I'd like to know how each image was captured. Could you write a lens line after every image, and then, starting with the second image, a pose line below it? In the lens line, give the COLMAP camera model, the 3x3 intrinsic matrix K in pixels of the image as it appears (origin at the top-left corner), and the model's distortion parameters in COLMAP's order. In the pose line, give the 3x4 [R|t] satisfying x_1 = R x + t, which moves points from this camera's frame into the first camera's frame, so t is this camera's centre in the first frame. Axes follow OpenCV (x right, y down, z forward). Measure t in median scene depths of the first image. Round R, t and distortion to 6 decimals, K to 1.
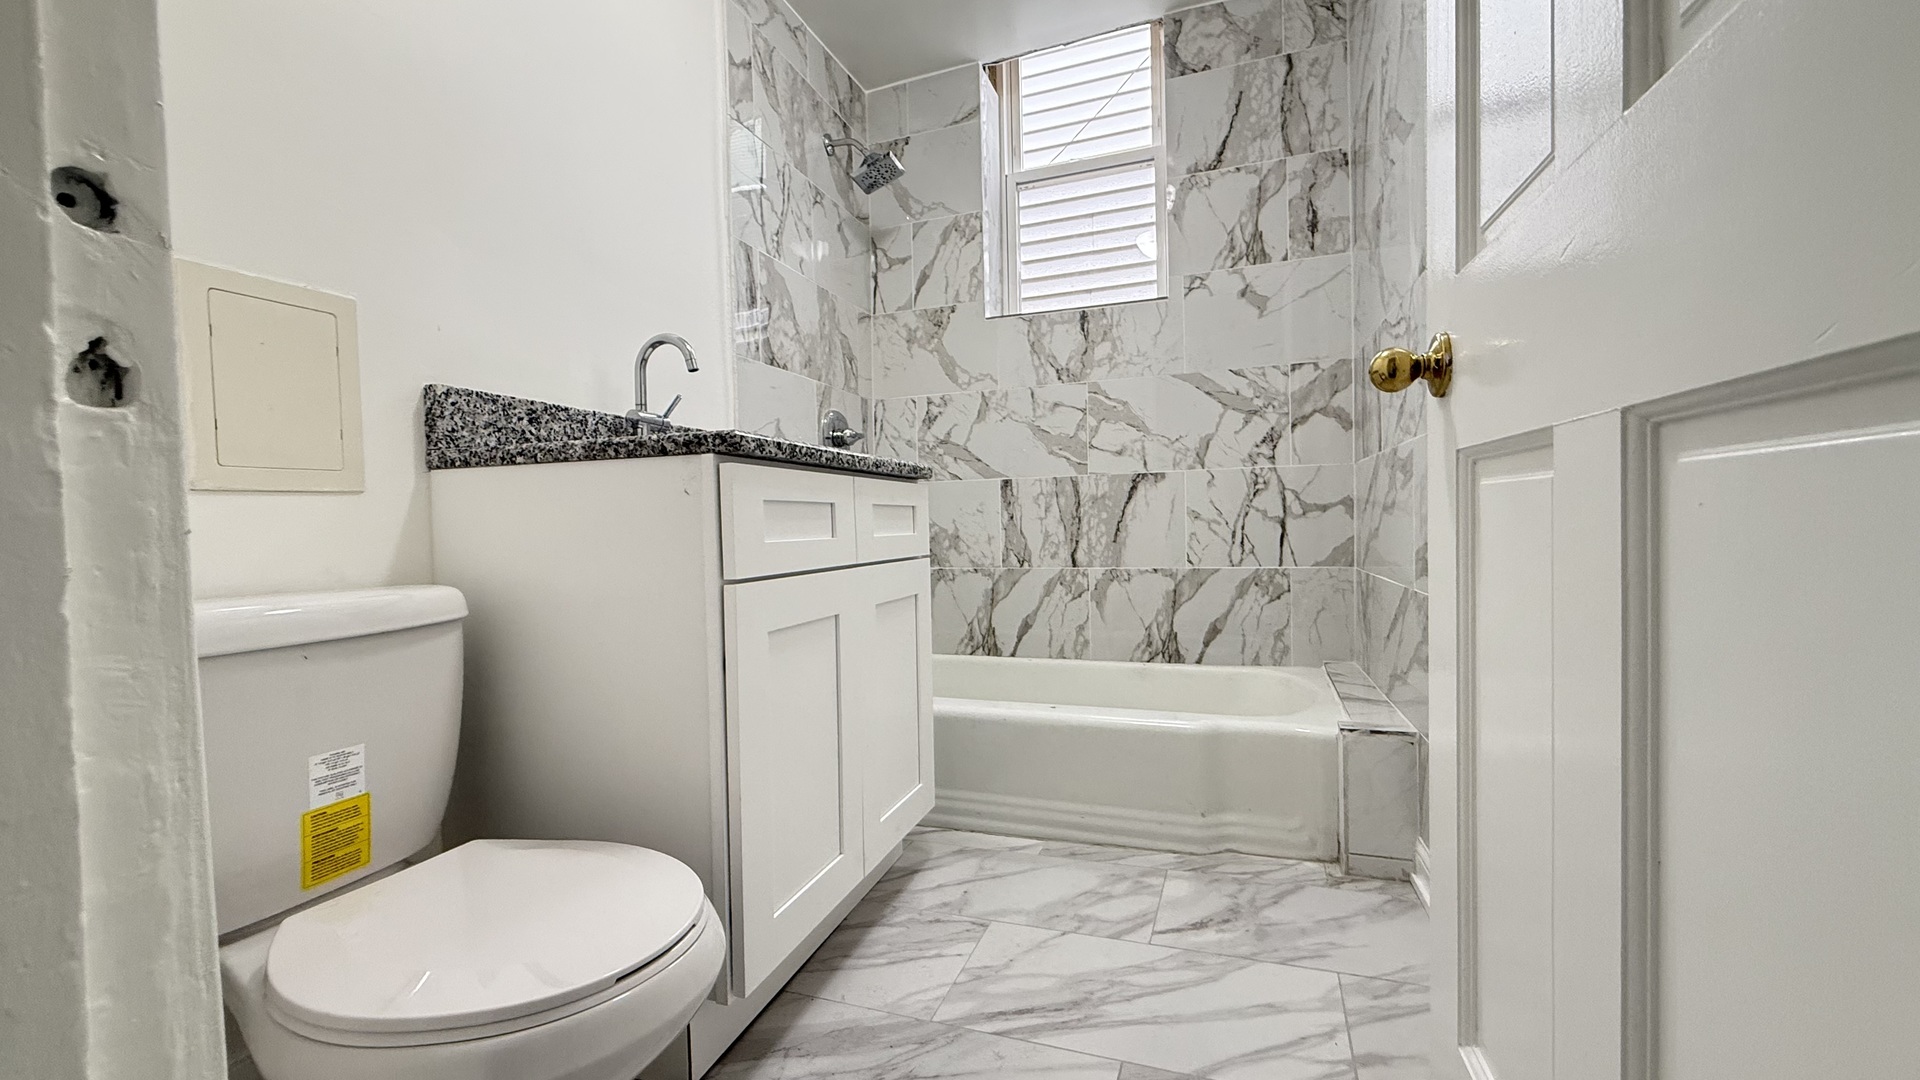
lens RADIAL K [[765.6, 0, 957.9], [0, 765.6, 540.1], [0, 0, 1]] dist [-0.000100, -0.000533]
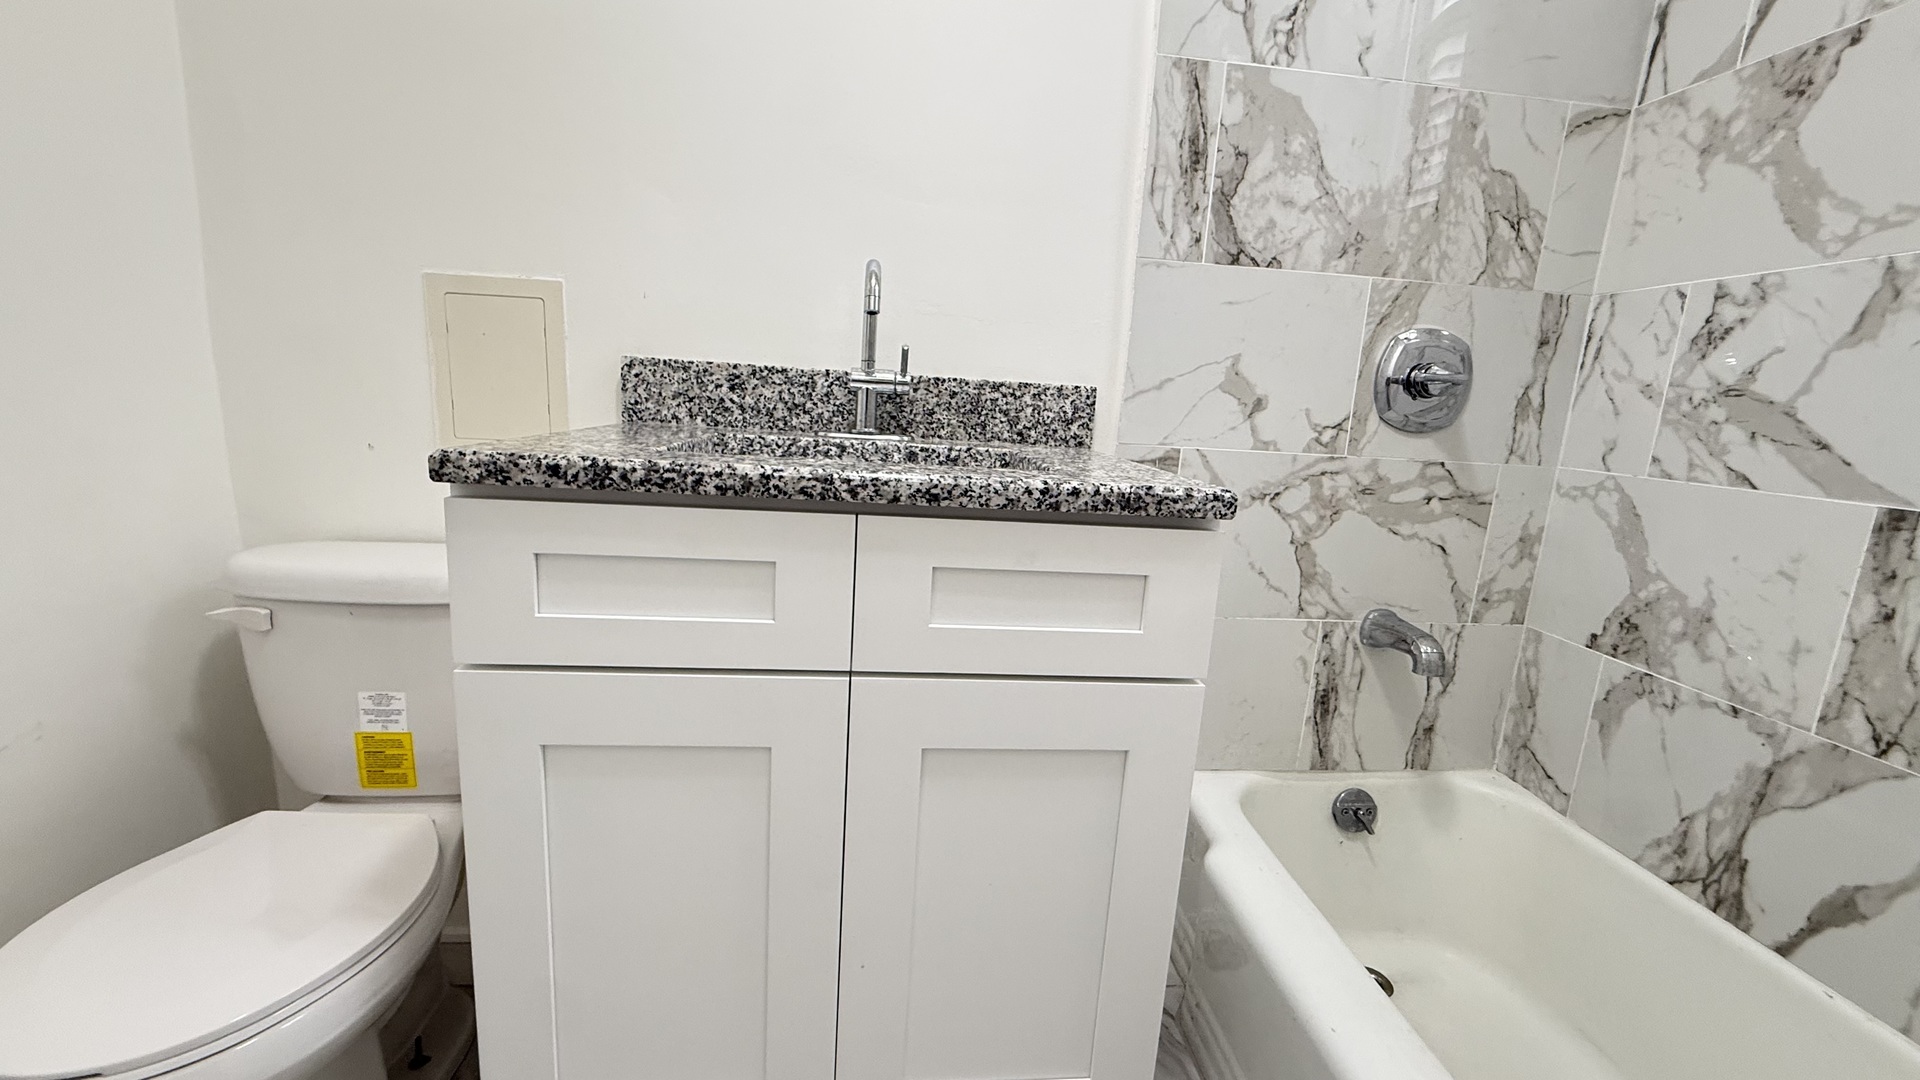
lens RADIAL K [[765.6, 0, 957.9], [0, 765.6, 540.1], [0, 0, 1]] dist [-0.000100, -0.000533]
pose [[0.415262, 0.217539, -0.883308, 0.228023], [-0.090913, 0.976050, 0.197639, -0.110292], [0.905147, -0.001768, 0.425094, 0.519327]]
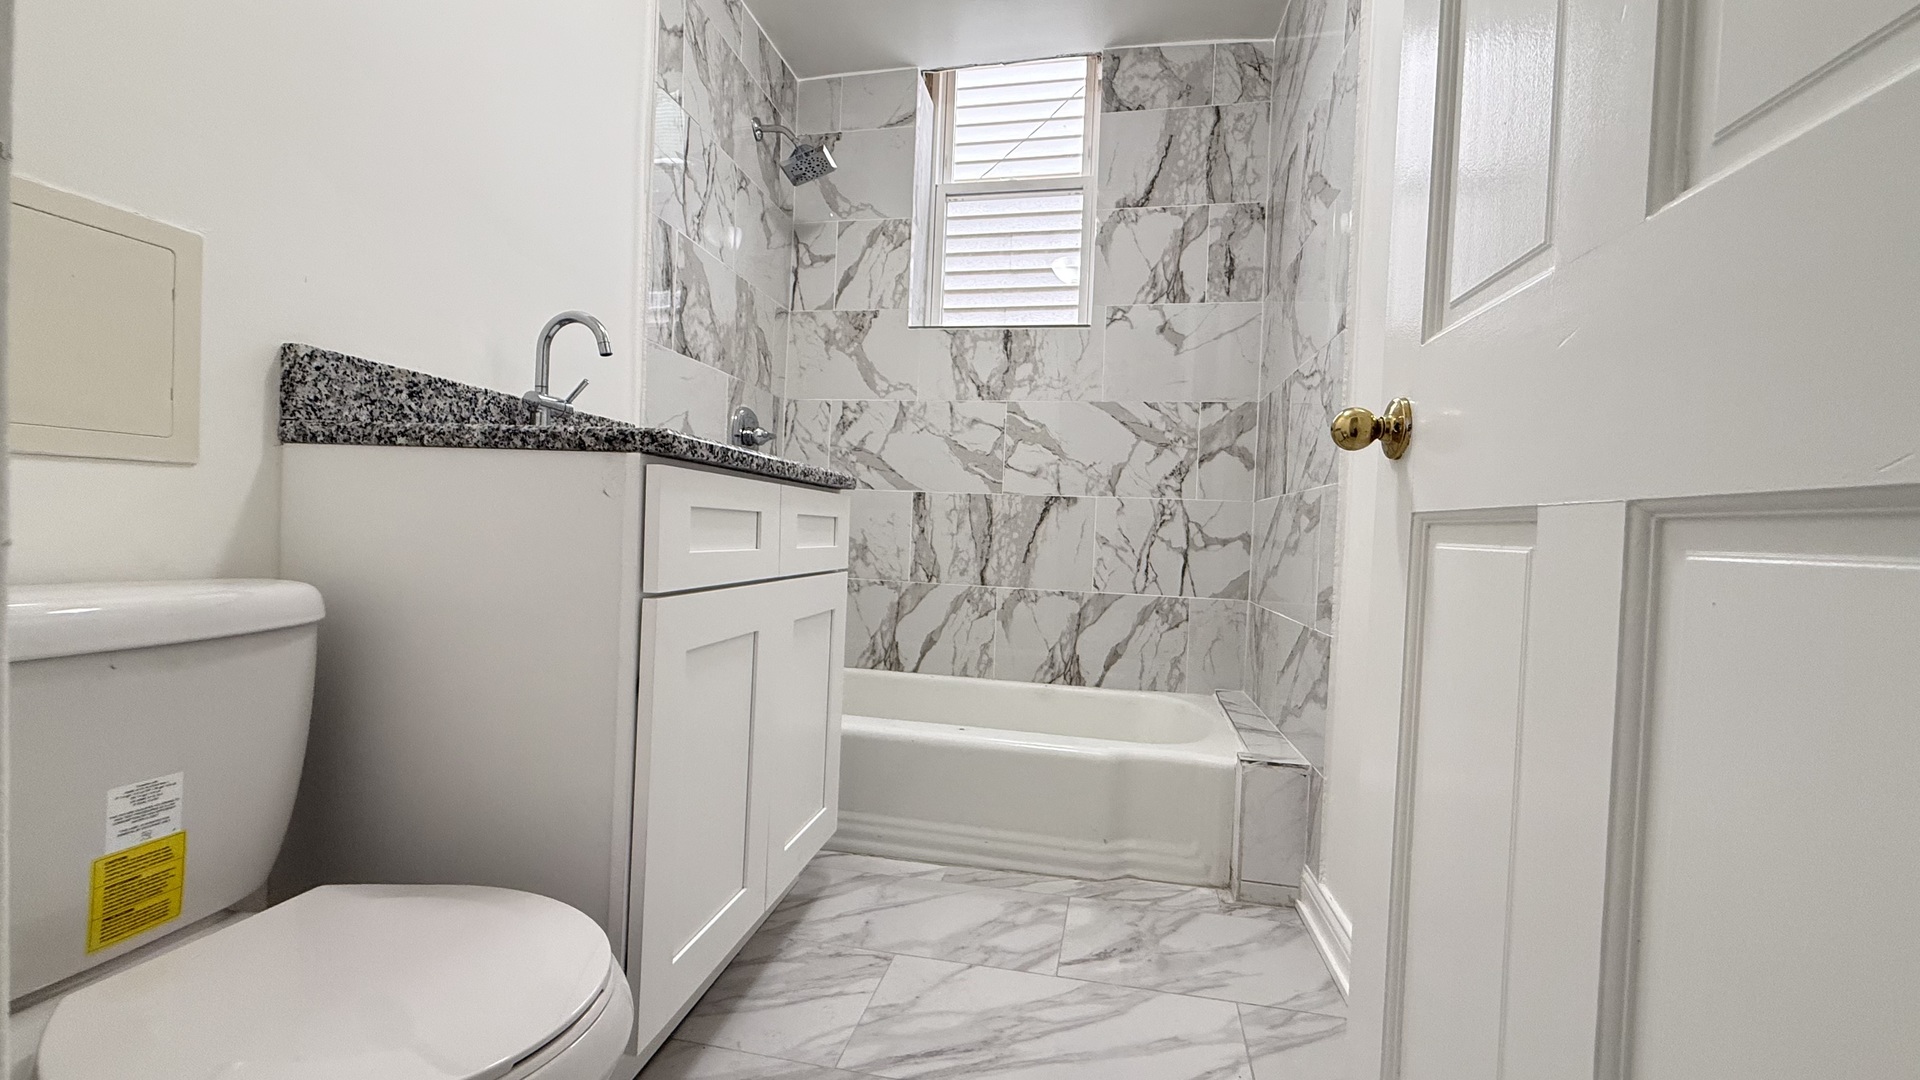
lens RADIAL K [[765.6, 0, 957.9], [0, 765.6, 540.1], [0, 0, 1]] dist [-0.000100, -0.000533]
pose [[0.986749, 0.062296, 0.149816, -0.036270], [-0.061220, 0.998055, -0.011785, -0.010423], [-0.150258, 0.002457, 0.988644, 0.022752]]
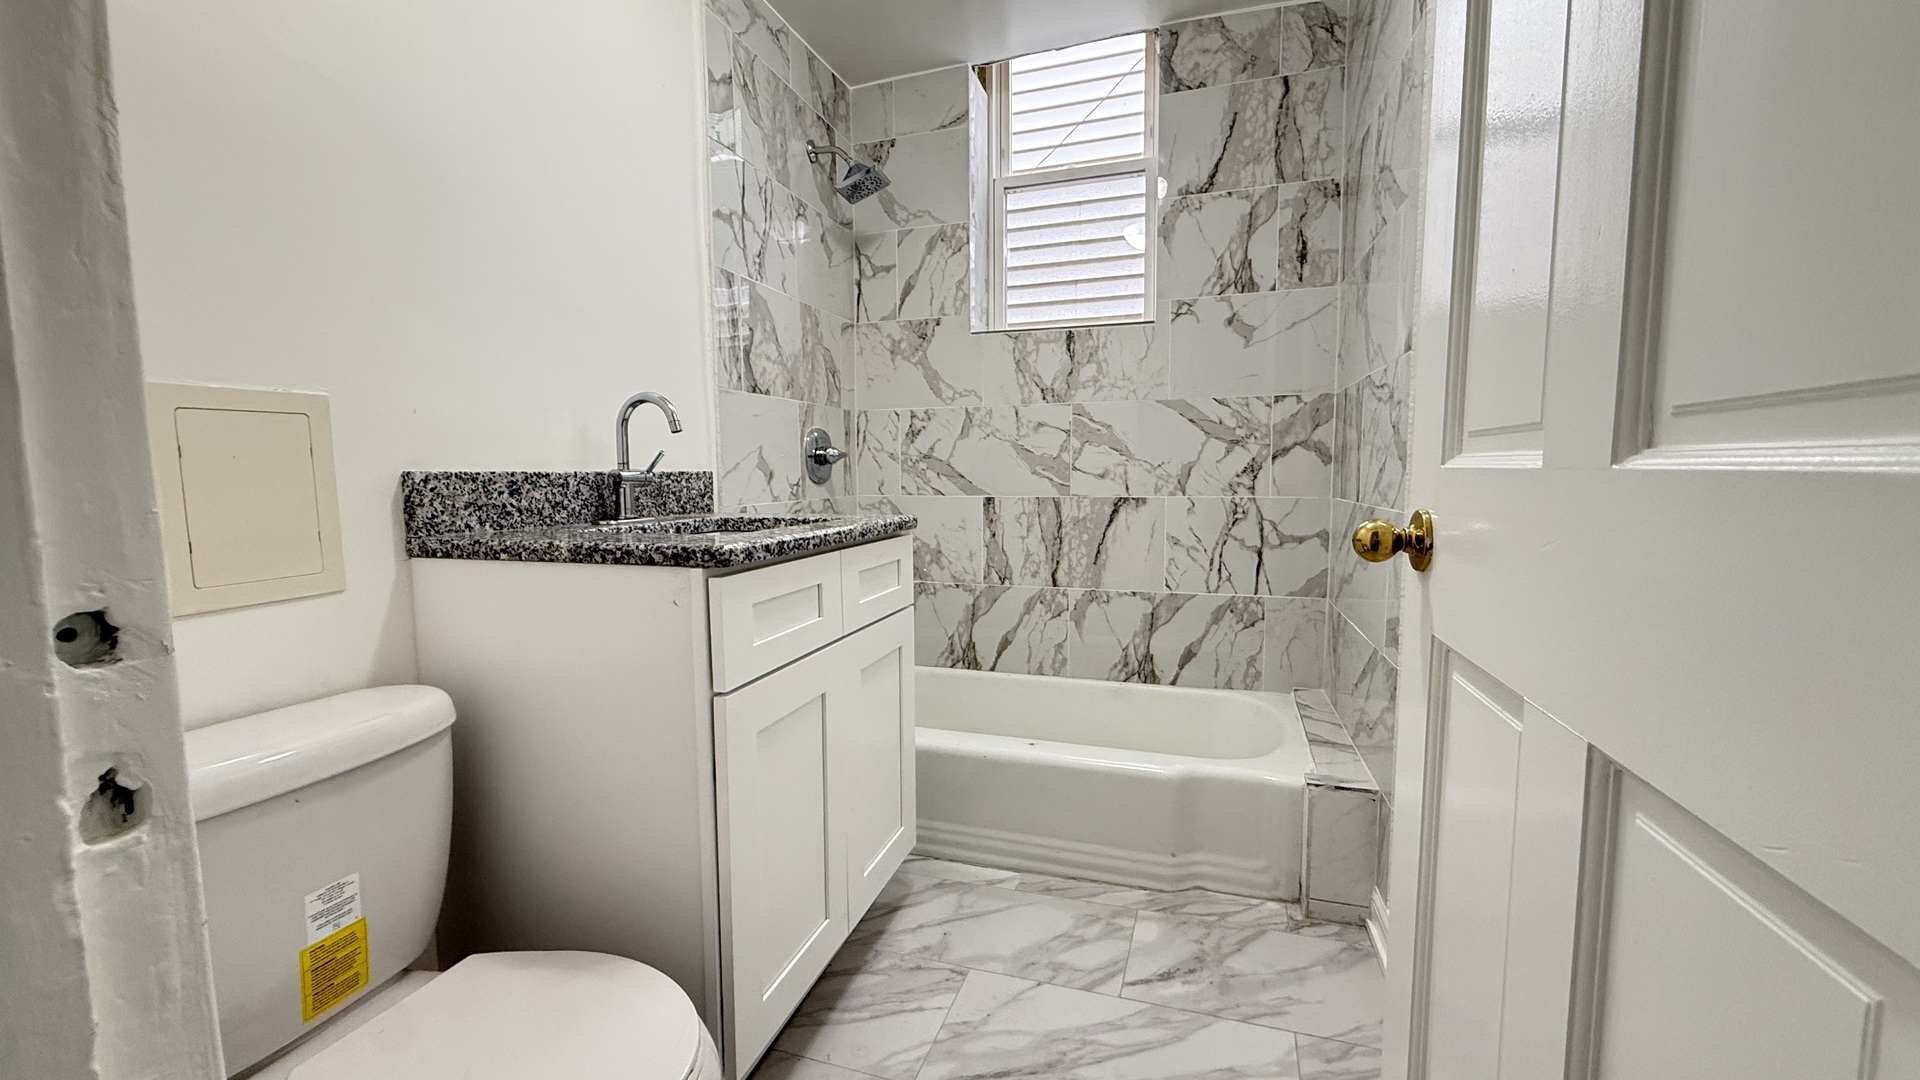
lens RADIAL K [[764.7, 0, 958.2], [0, 764.7, 539.9], [0, 0, 1]] dist [-0.000594, -0.000160]
pose [[0.999458, 0.013020, 0.030221, -0.007543], [-0.015016, 0.997652, 0.066815, -0.102931], [-0.029280, -0.067233, 0.997308, -0.001204]]
